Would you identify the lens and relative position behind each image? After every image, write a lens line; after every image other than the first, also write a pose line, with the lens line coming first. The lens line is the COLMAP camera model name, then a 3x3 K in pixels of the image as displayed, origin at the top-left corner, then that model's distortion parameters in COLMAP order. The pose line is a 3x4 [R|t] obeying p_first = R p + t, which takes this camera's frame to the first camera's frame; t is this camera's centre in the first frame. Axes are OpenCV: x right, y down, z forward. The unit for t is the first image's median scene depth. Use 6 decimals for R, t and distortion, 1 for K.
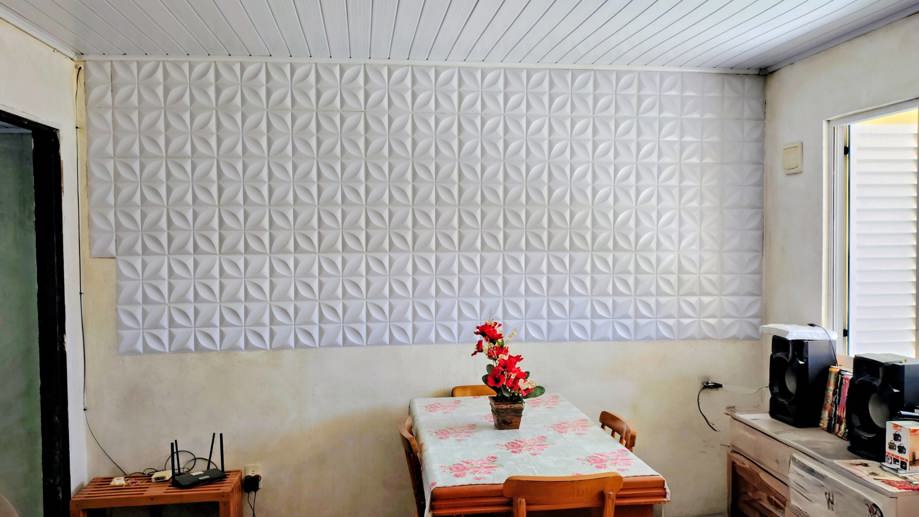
lens RADIAL K [[682.1, 0, 459.5], [0, 682.1, 258.5], [0, 0, 1]] dist [0.005314, -0.005463]
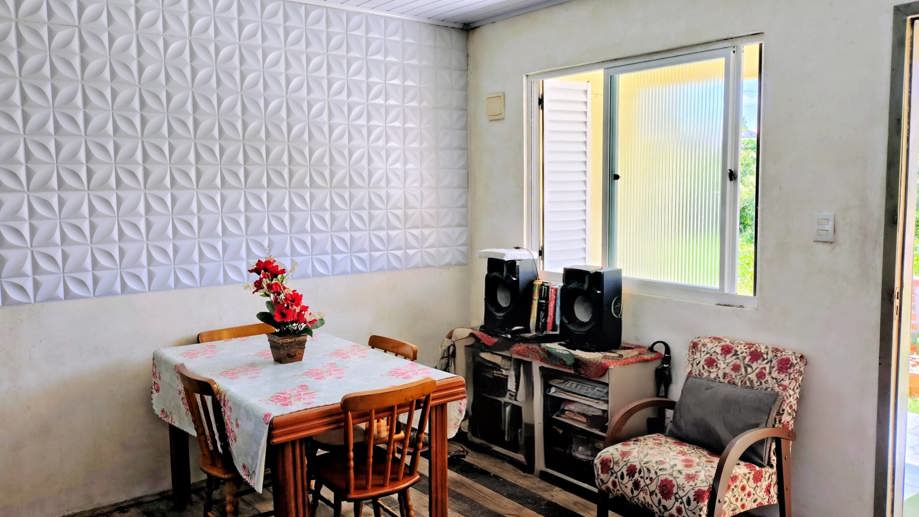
lens RADIAL K [[714.3, 0, 459.5], [0, 714.3, 258.5], [0, 0, 1]] dist [0.042509, -0.114681]
pose [[0.859451, -0.054655, 0.508289, -0.196669], [0.011453, 0.996078, 0.087739, 0.002562], [-0.511090, -0.069586, 0.856706, -0.032569]]
